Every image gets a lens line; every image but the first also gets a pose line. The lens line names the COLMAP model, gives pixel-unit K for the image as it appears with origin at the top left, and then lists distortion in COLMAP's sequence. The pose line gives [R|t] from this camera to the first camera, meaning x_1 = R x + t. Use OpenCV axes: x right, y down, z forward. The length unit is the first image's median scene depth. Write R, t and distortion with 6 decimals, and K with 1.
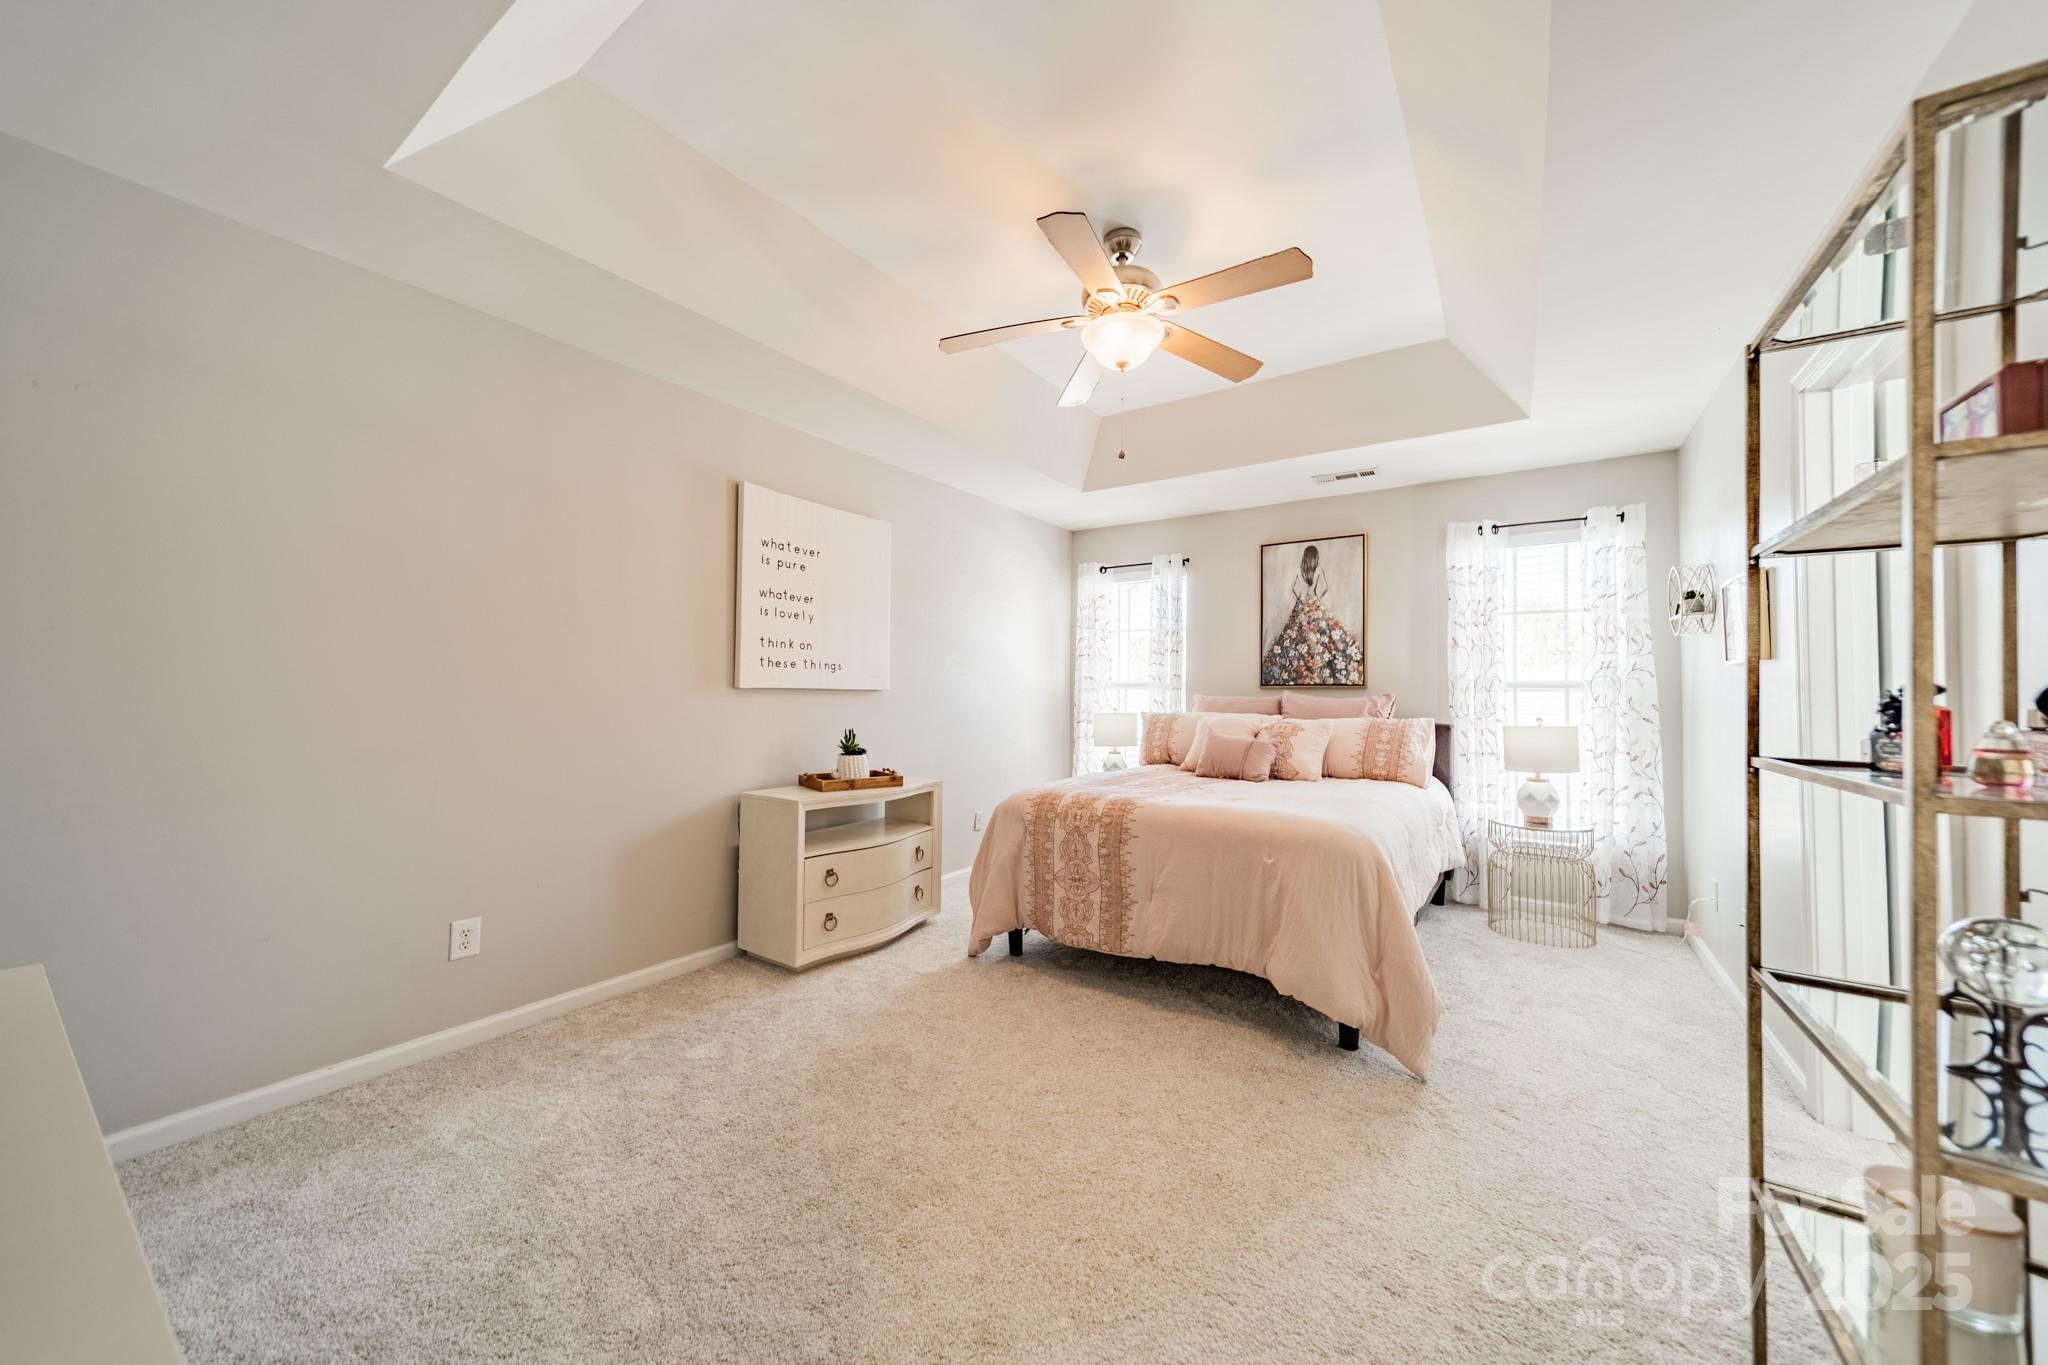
lens RADIAL K [[722.9, 0, 1027.7], [0, 722.9, 681.6], [0, 0, 1]] dist [0.007464, 0.000508]
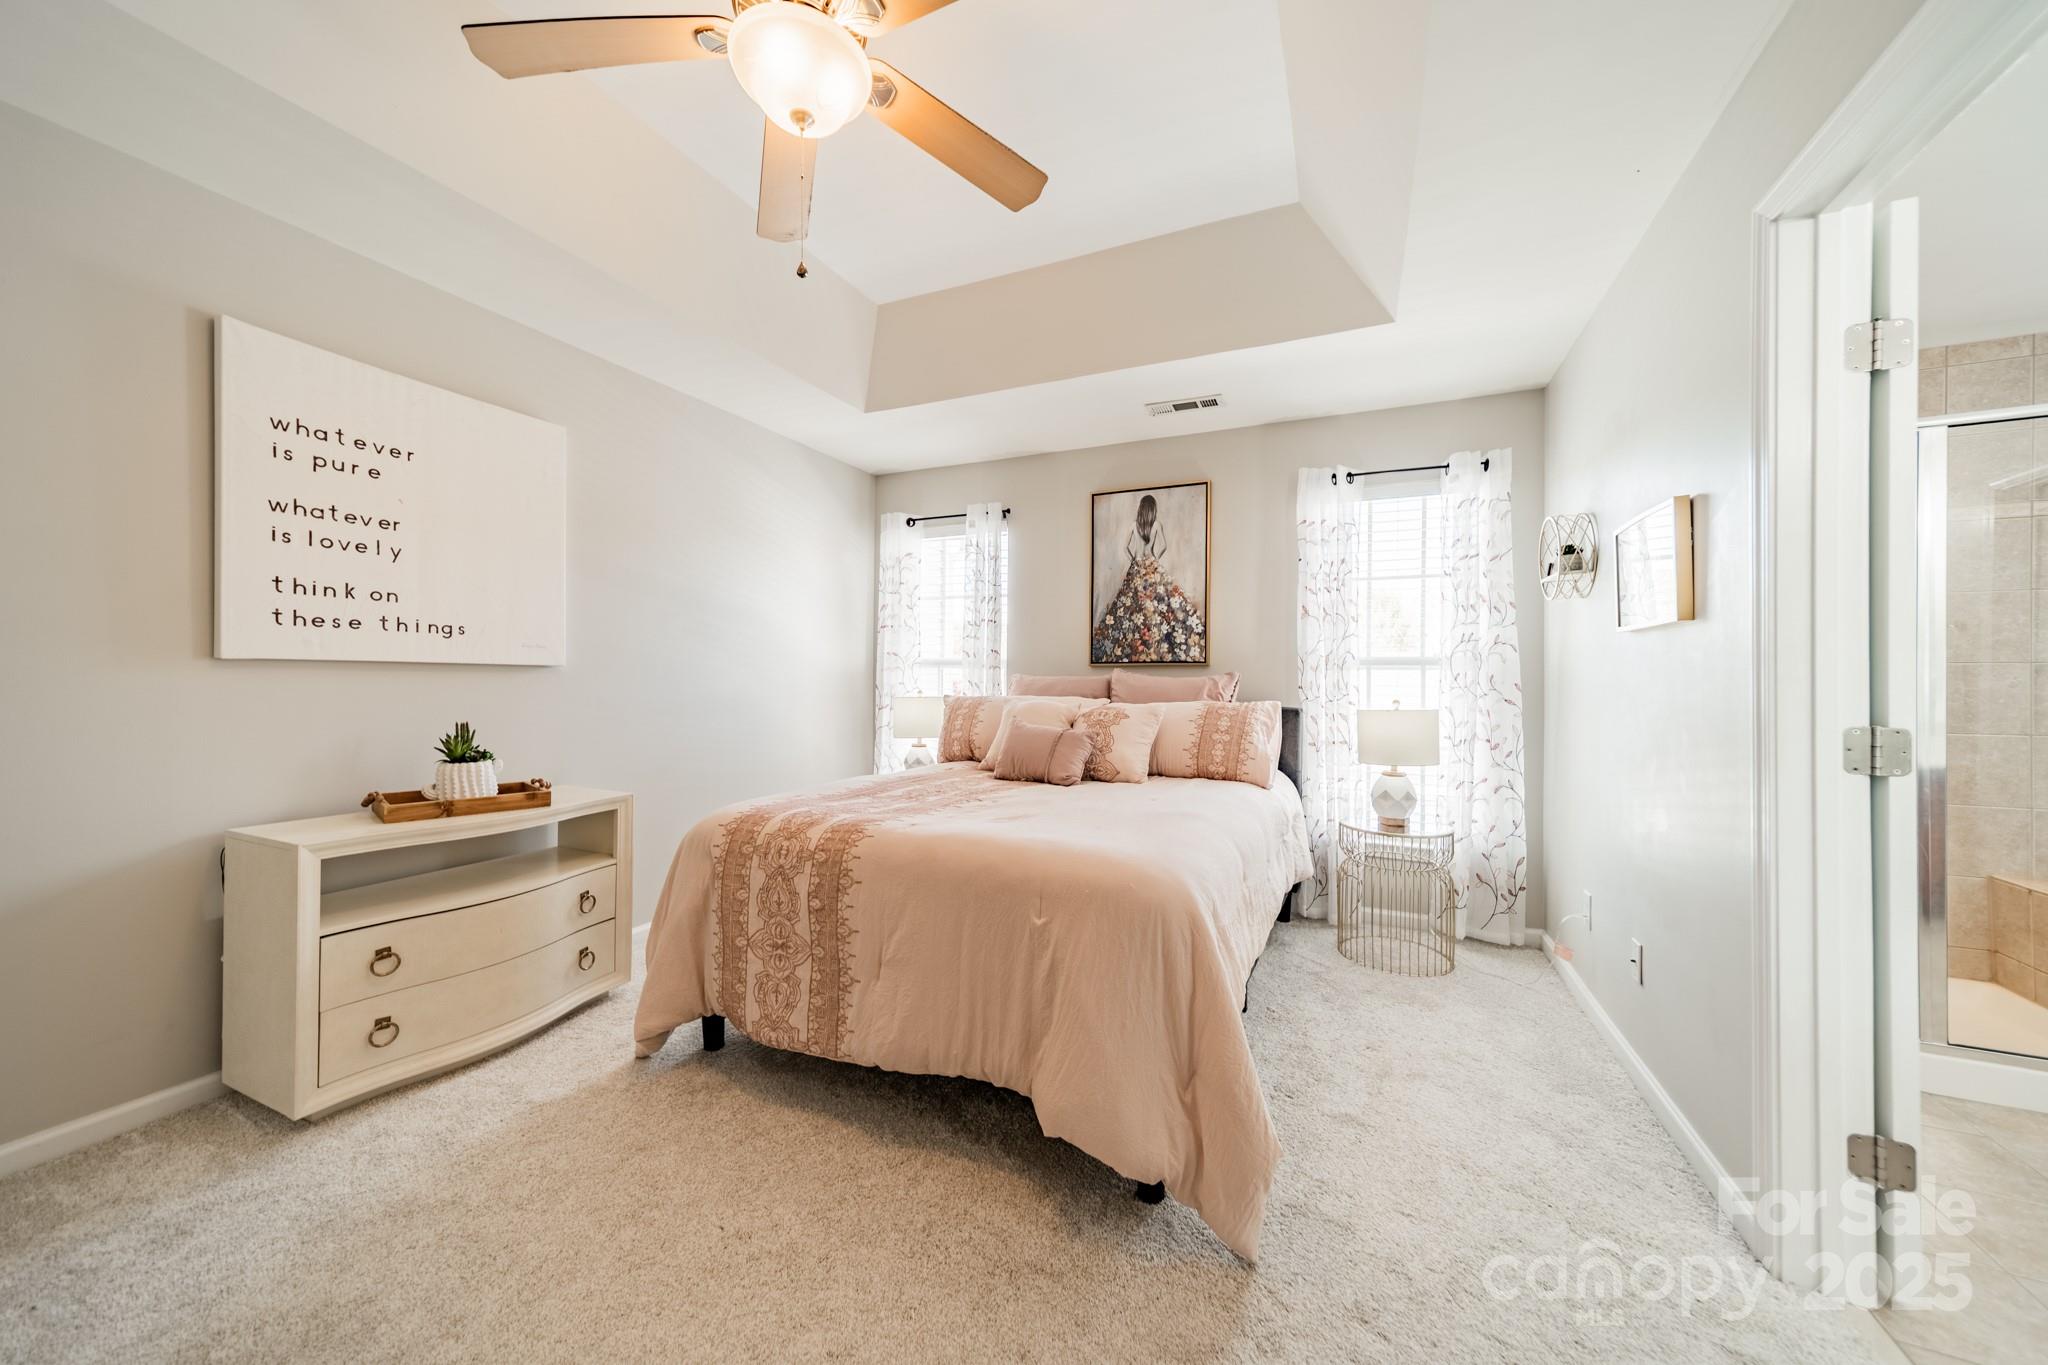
lens RADIAL K [[722.9, 0, 1029.9], [0, 722.9, 682.6], [0, 0, 1]] dist [0.007464, 0.000508]
pose [[0.985848, -0.001461, 0.167634, 0.155693], [-0.002407, 0.999736, 0.022870, 0.012452], [-0.167623, -0.022950, 0.985584, 0.260719]]
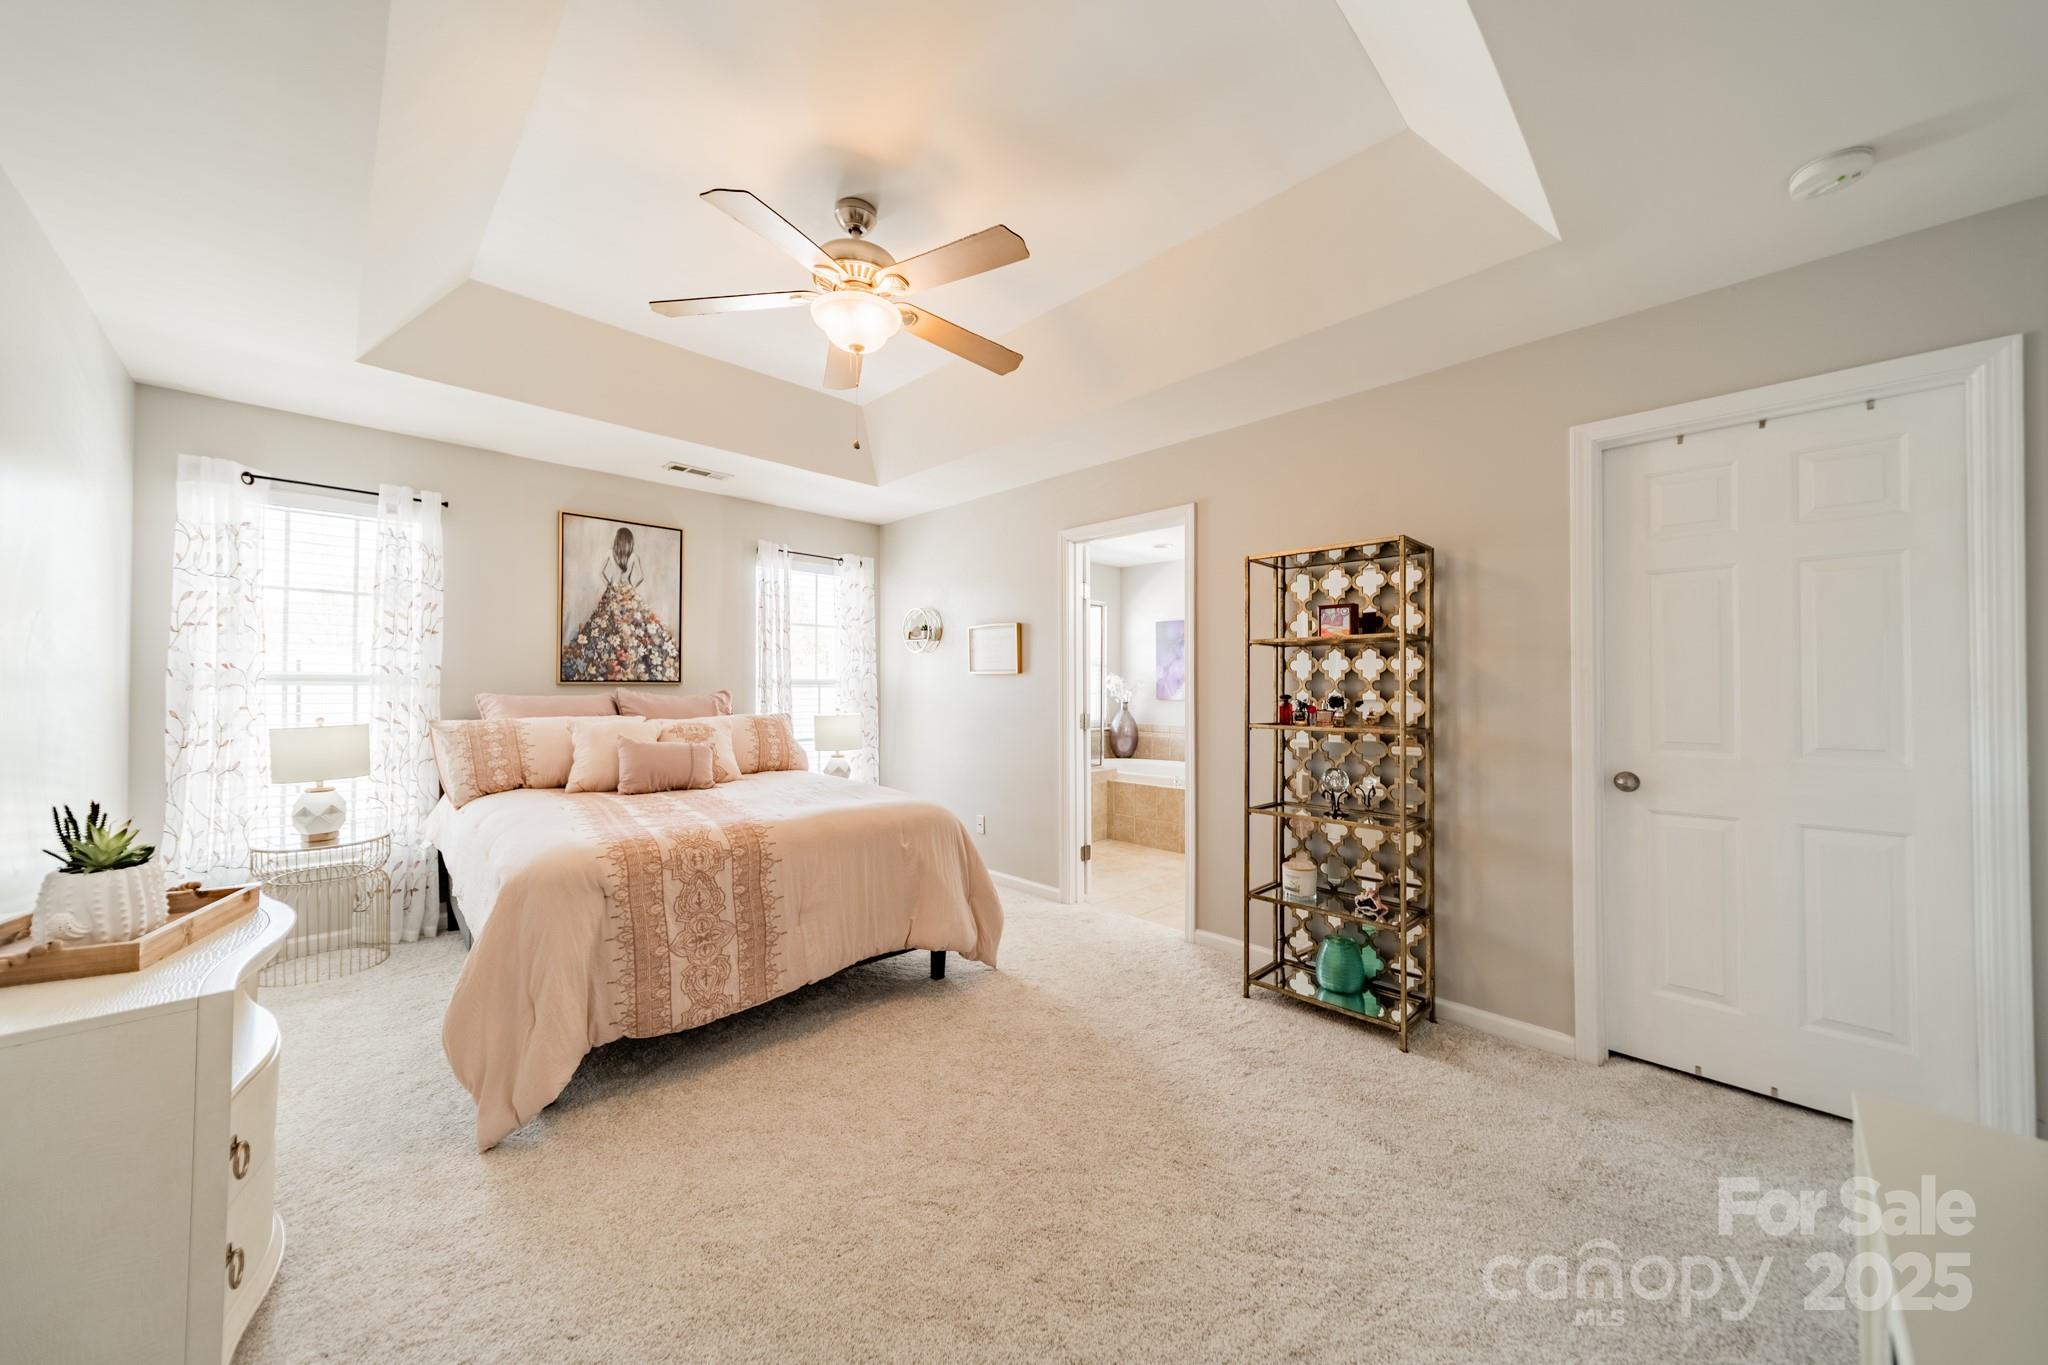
lens RADIAL K [[722.9, 0, 1028.2], [0, 722.9, 680.2], [0, 0, 1]] dist [0.007464, 0.000508]
pose [[0.196938, 0.001507, 0.980415, -0.533278], [-0.020137, 0.999794, 0.002509, -0.012065], [-0.980209, -0.020237, 0.196928, 0.428204]]
